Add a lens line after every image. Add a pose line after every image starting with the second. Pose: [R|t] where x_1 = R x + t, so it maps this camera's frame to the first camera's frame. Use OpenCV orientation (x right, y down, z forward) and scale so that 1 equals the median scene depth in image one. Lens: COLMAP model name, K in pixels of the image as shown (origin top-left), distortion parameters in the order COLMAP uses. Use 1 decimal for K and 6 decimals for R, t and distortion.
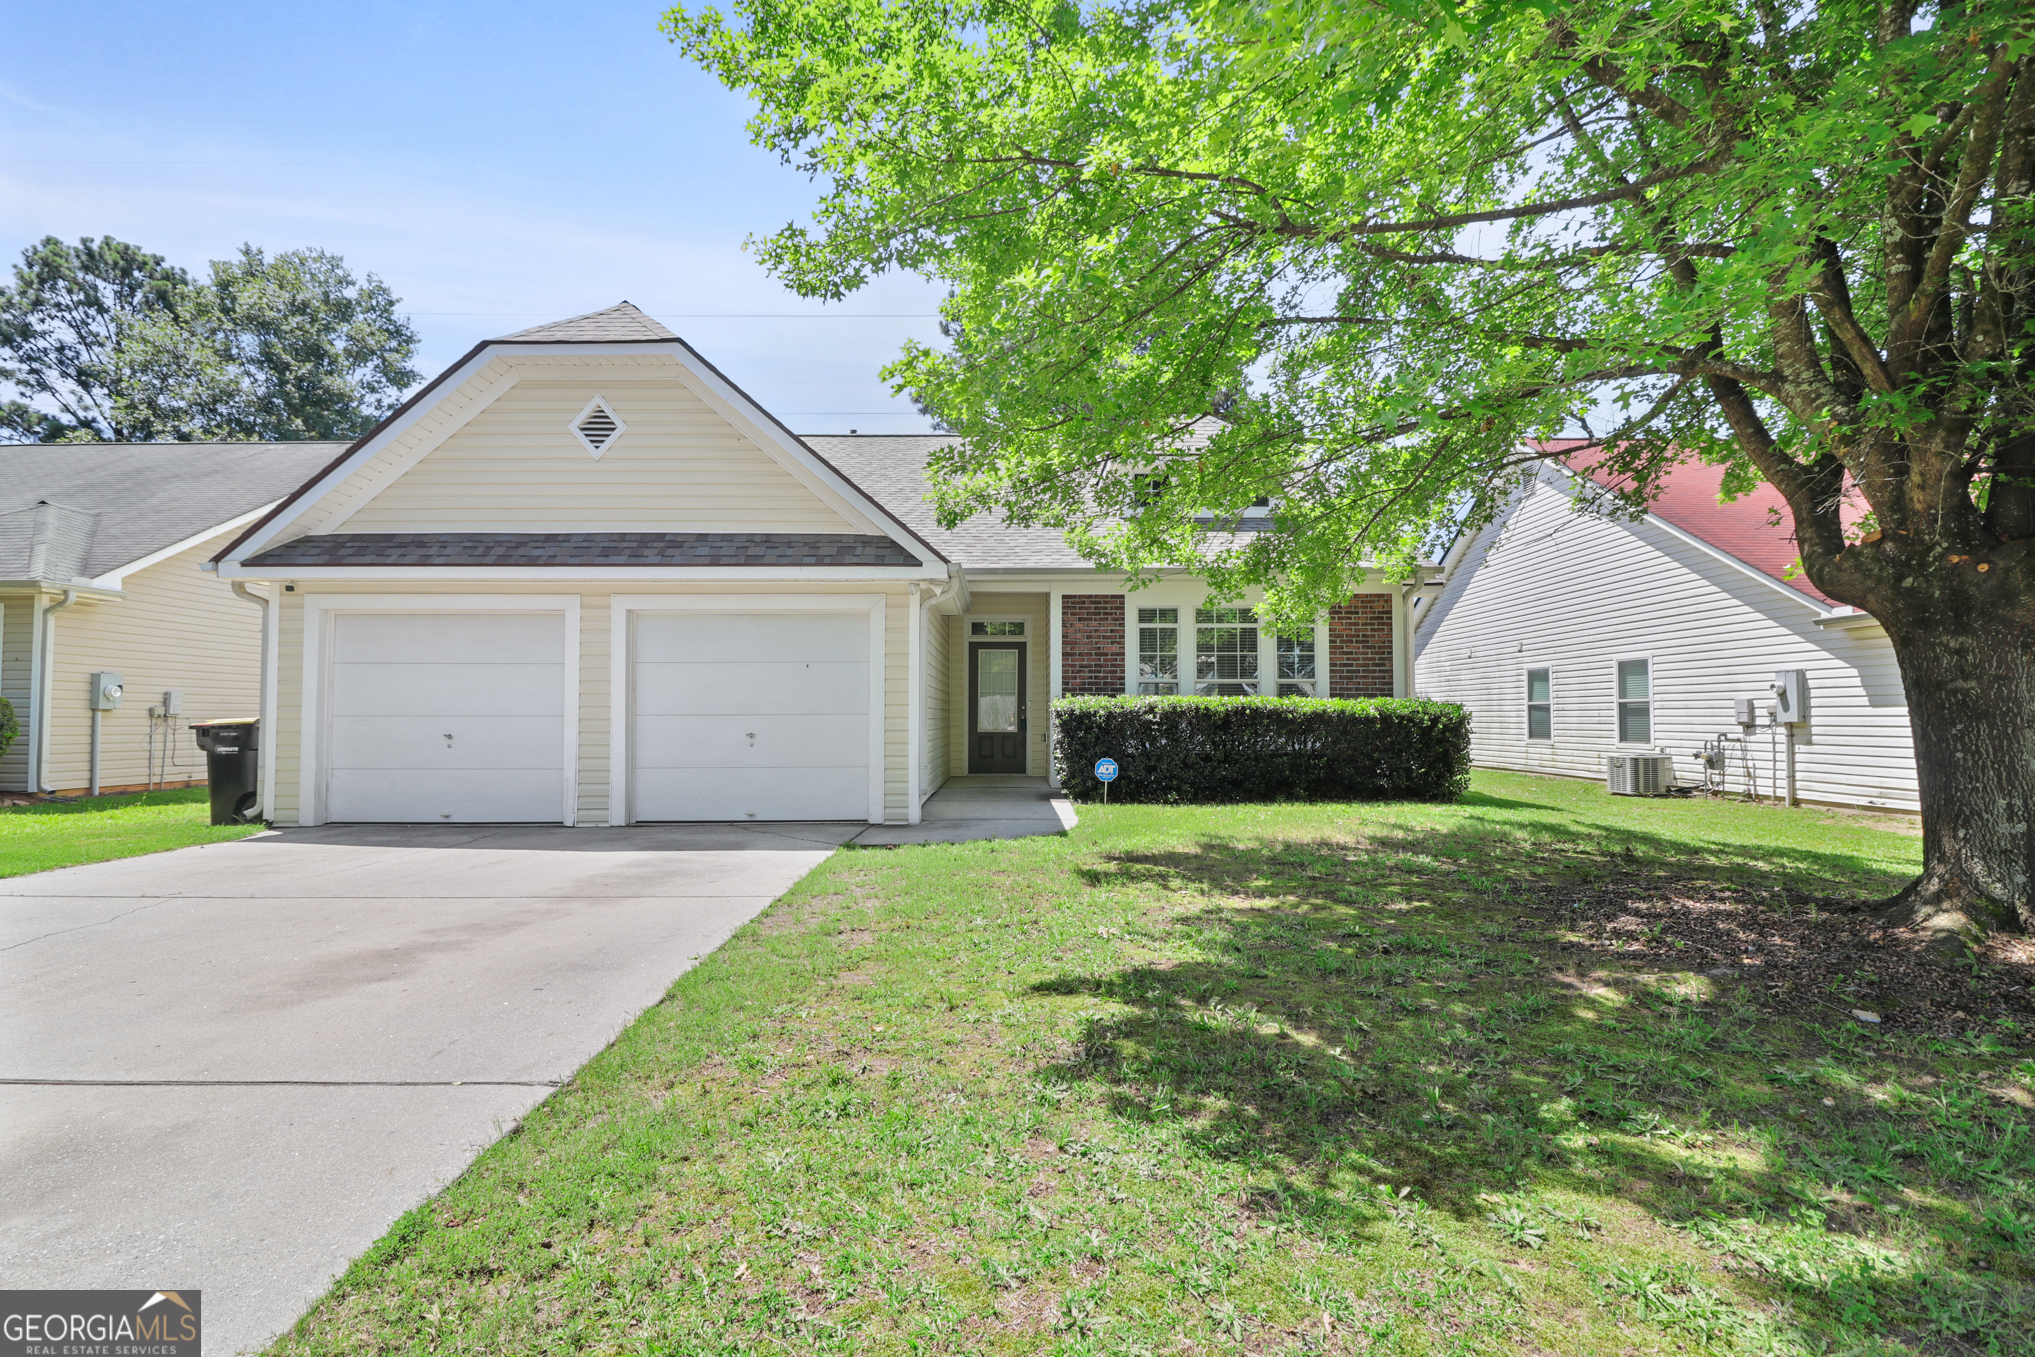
lens RADIAL K [[942.3, 0, 1013.6], [0, 942.3, 678.5], [0, 0, 1]] dist [-0.002319, -0.009253]
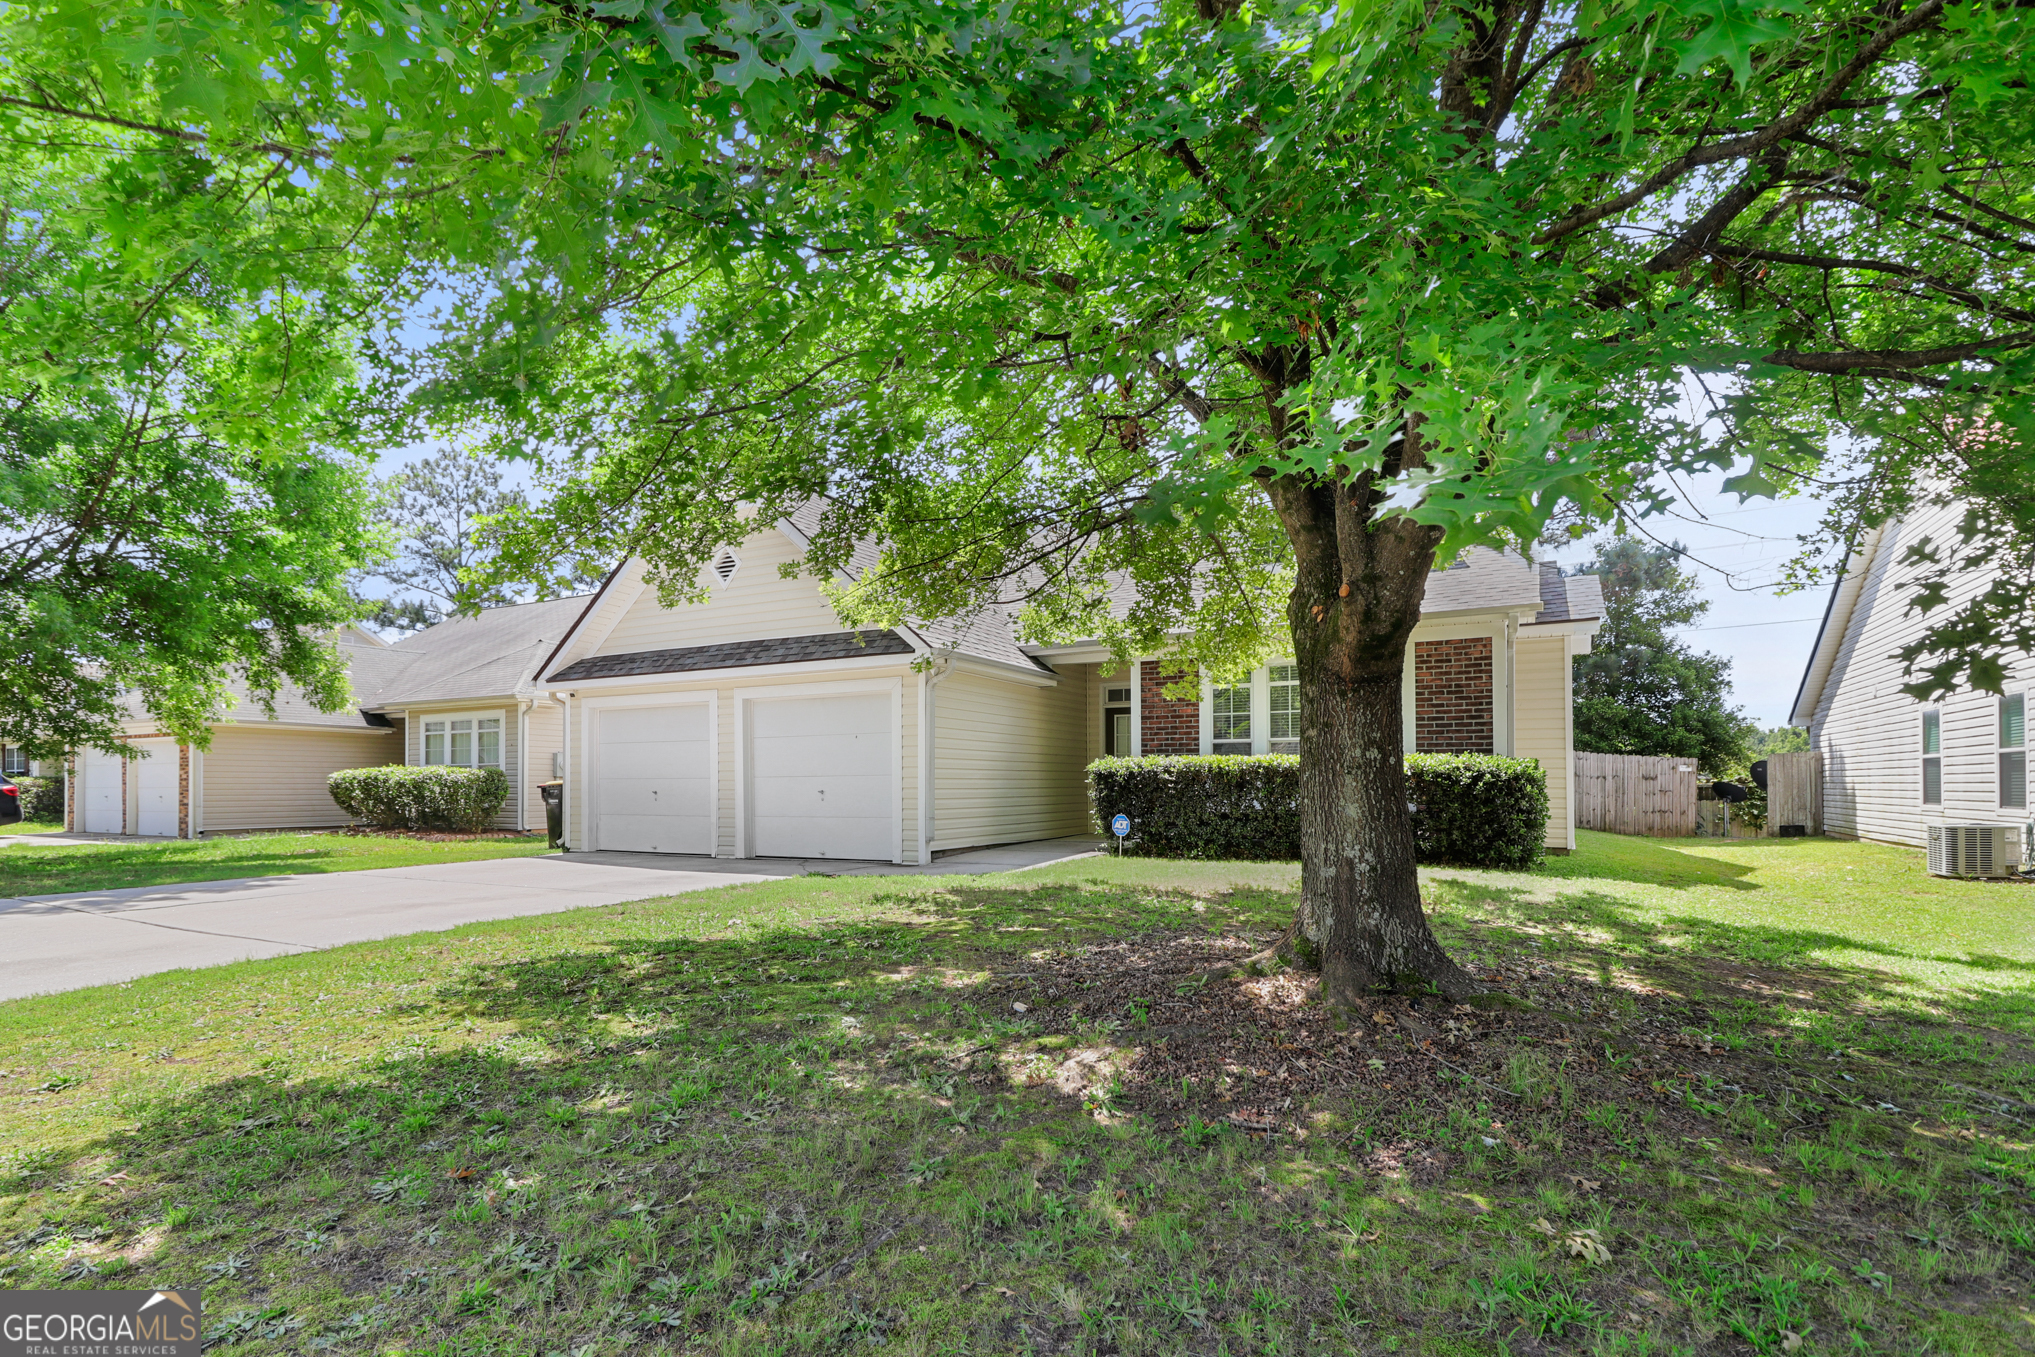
lens RADIAL K [[942.3, 0, 969.5], [0, 942.3, 780.6], [0, 0, 1]] dist [-0.002319, -0.009253]
pose [[0.881894, -0.005265, -0.471419, 0.496429], [0.023500, 0.999186, 0.032803, 0.006769], [0.470863, -0.040007, 0.881299, -0.040809]]
